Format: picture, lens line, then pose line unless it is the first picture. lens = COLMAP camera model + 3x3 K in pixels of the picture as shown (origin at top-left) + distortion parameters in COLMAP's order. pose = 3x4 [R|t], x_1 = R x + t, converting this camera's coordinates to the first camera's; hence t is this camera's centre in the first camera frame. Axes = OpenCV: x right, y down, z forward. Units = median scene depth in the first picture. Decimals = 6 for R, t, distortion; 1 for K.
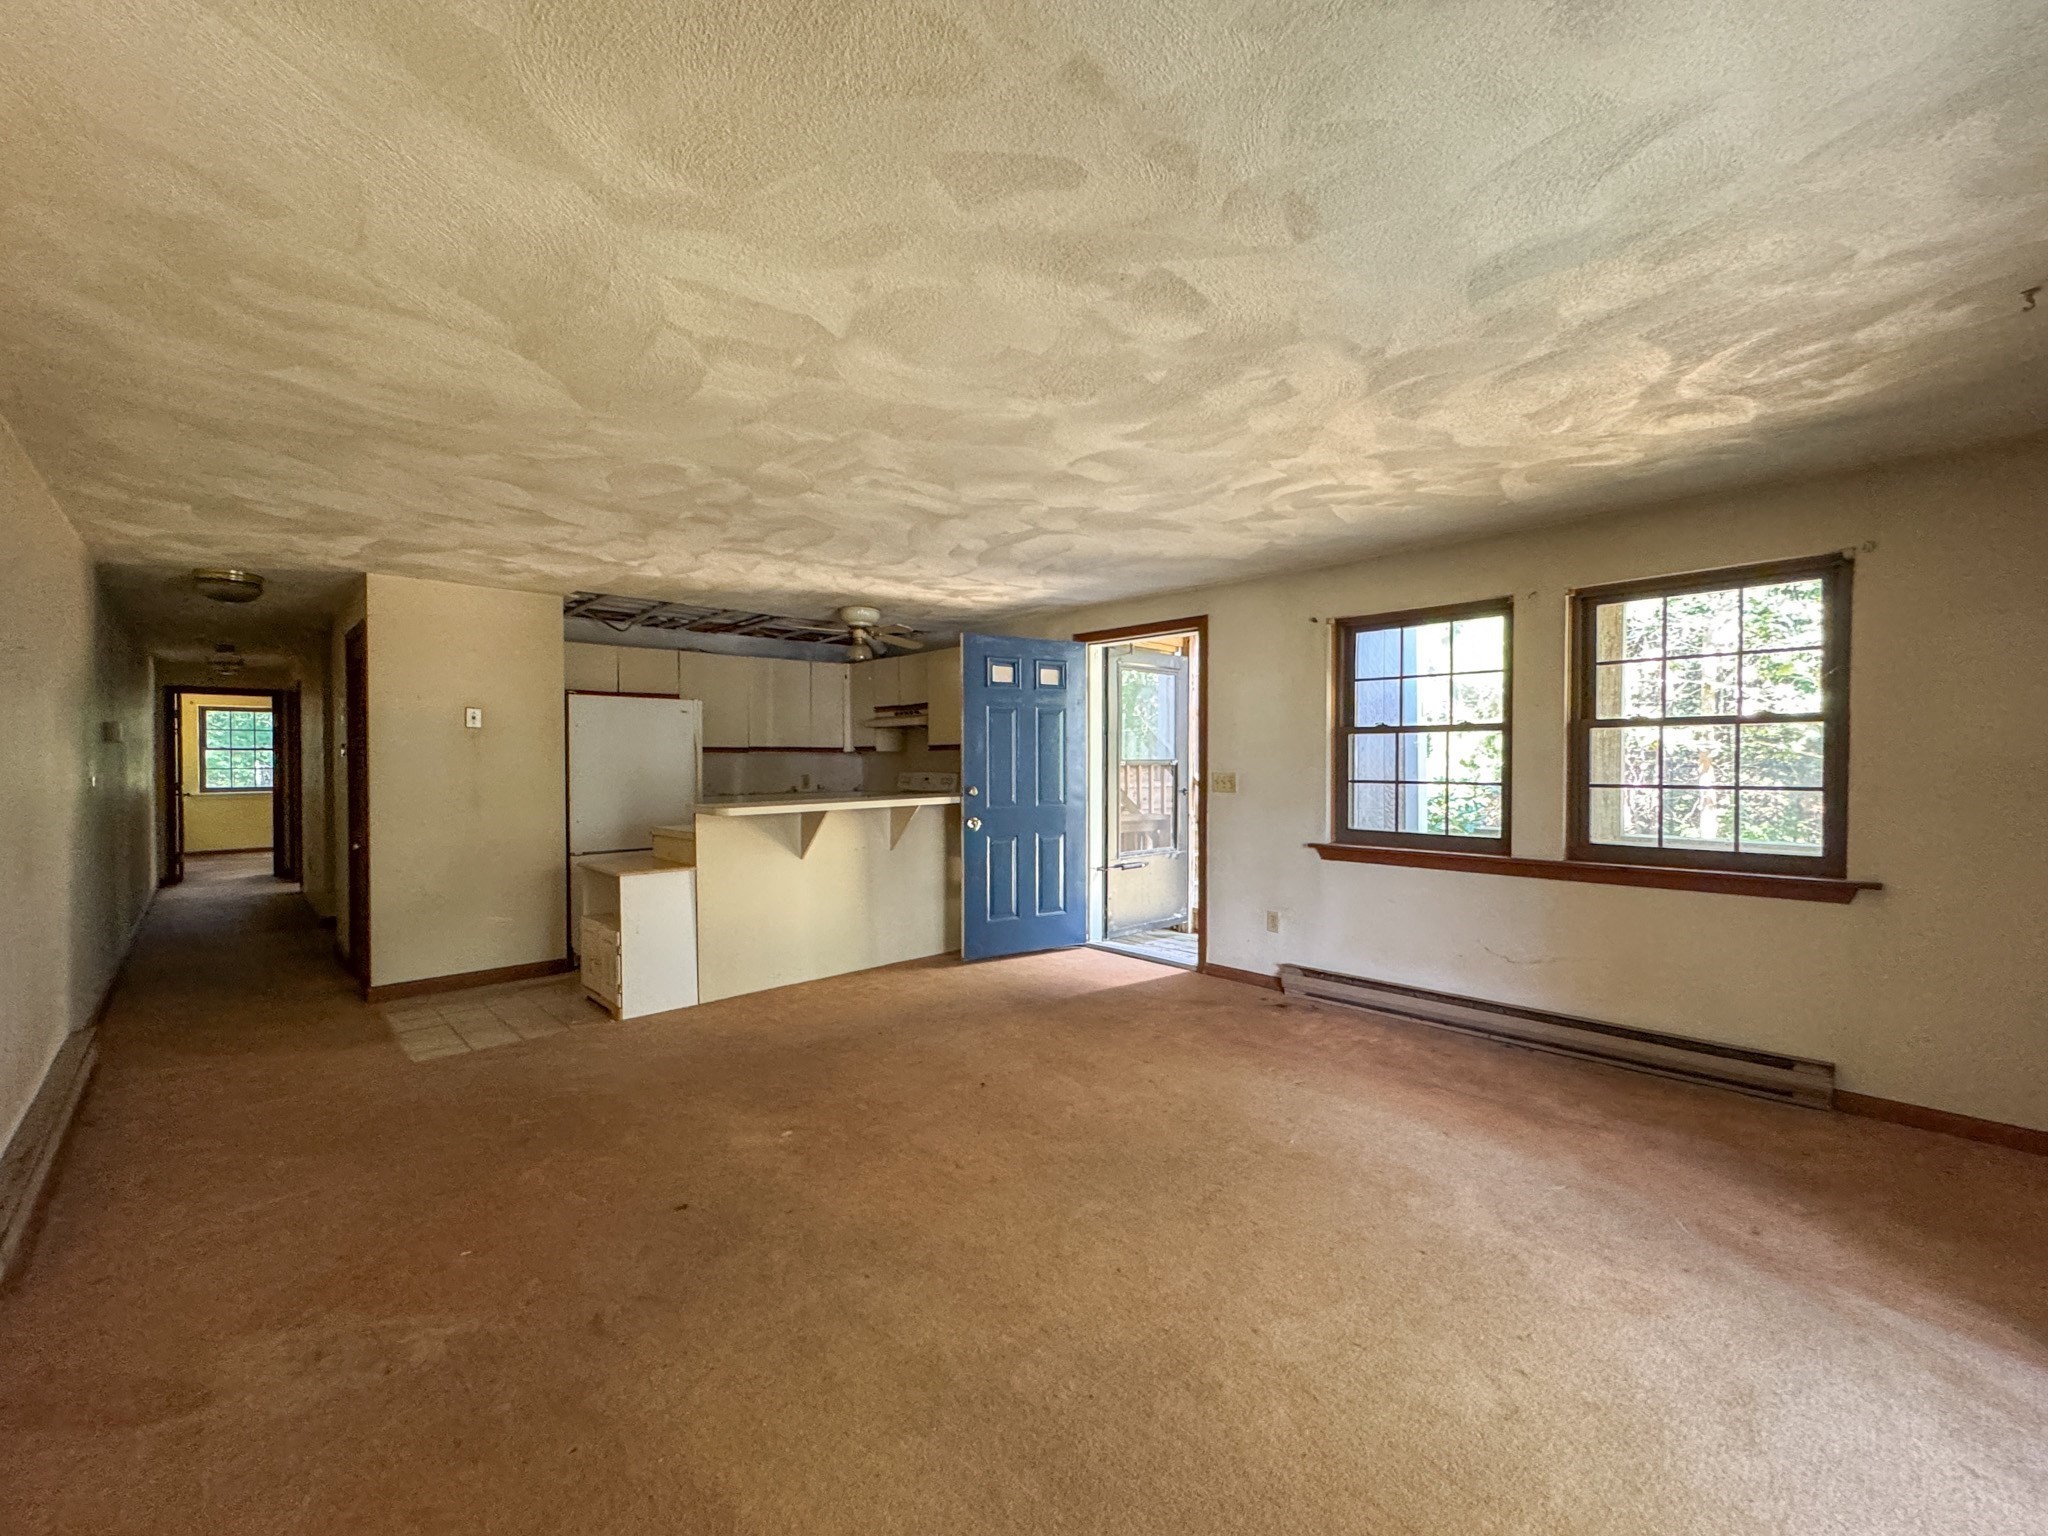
lens RADIAL K [[834.0, 0, 1020.7], [0, 834.0, 762.2], [0, 0, 1]] dist [-0.000424, 0.000116]
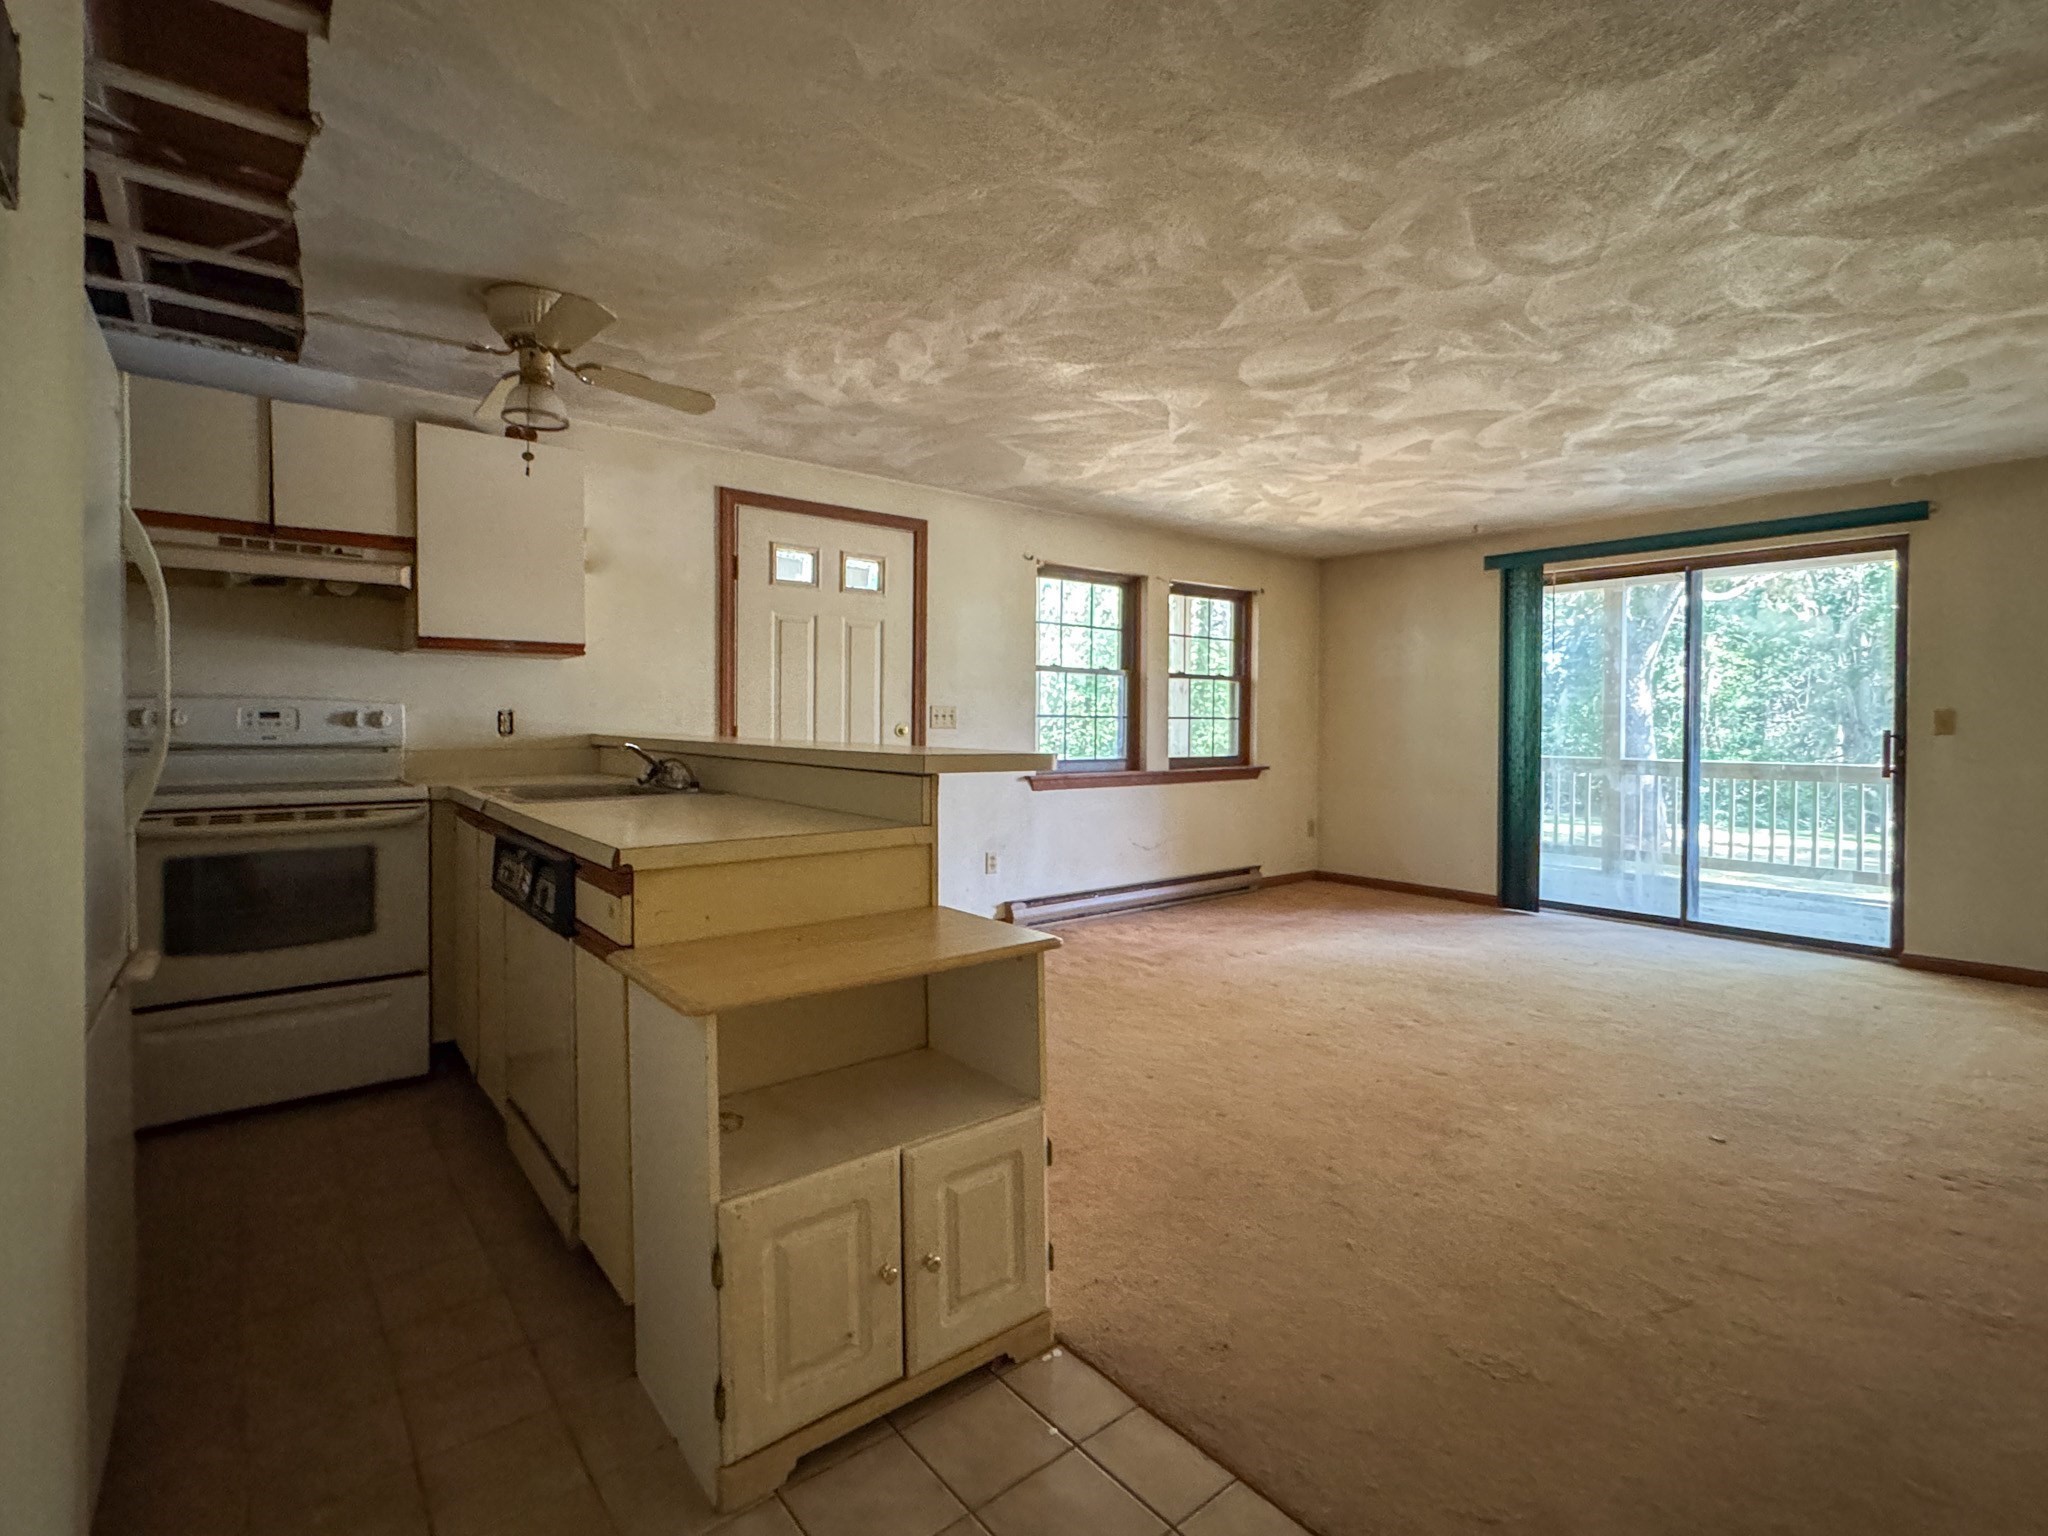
lens RADIAL K [[1014.4, 0, 995.6], [0, 1014.4, 743.1], [0, 0, 1]] dist [-0.003618, -0.000195]
pose [[0.074048, -0.013356, 0.997165, -0.942783], [-0.003783, 0.999899, 0.013674, 0.041919], [-0.997248, -0.004785, 0.073990, 1.007236]]
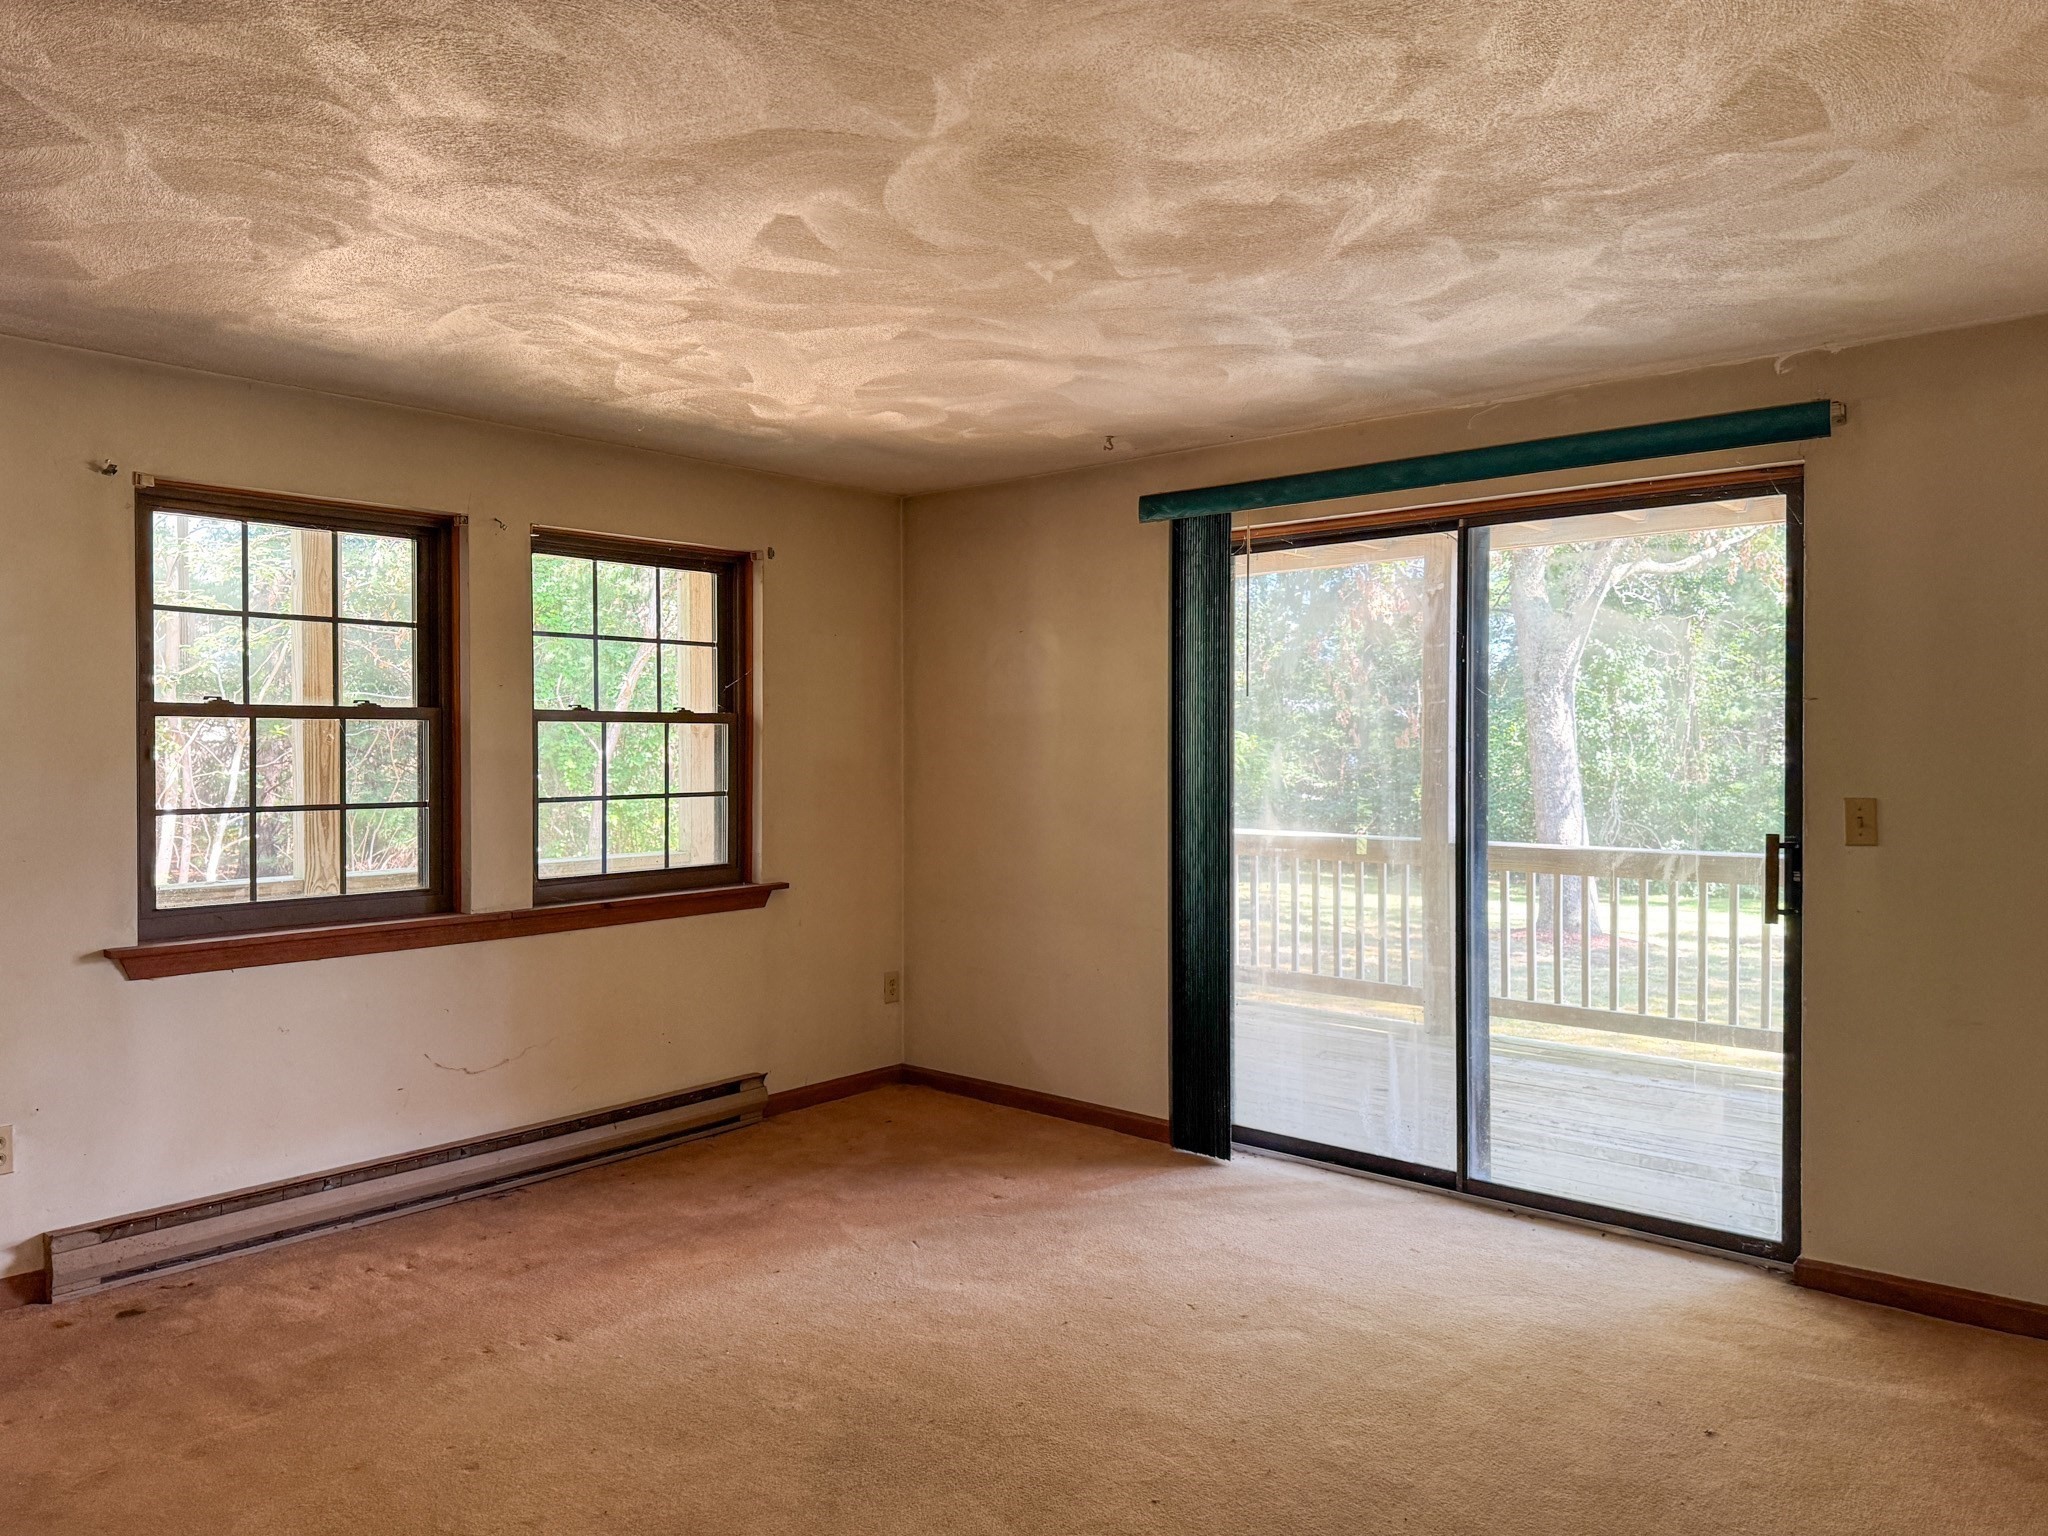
lens RADIAL K [[1456.3, 0, 1056.1], [0, 1456.3, 766.2], [0, 0, 1]] dist [0.072021, -0.092051]
pose [[-0.107635, -0.015399, 0.994071, -0.552438], [0.002415, 0.999873, 0.015751, -0.017904], [-0.994188, 0.004096, -0.107584, 0.601511]]
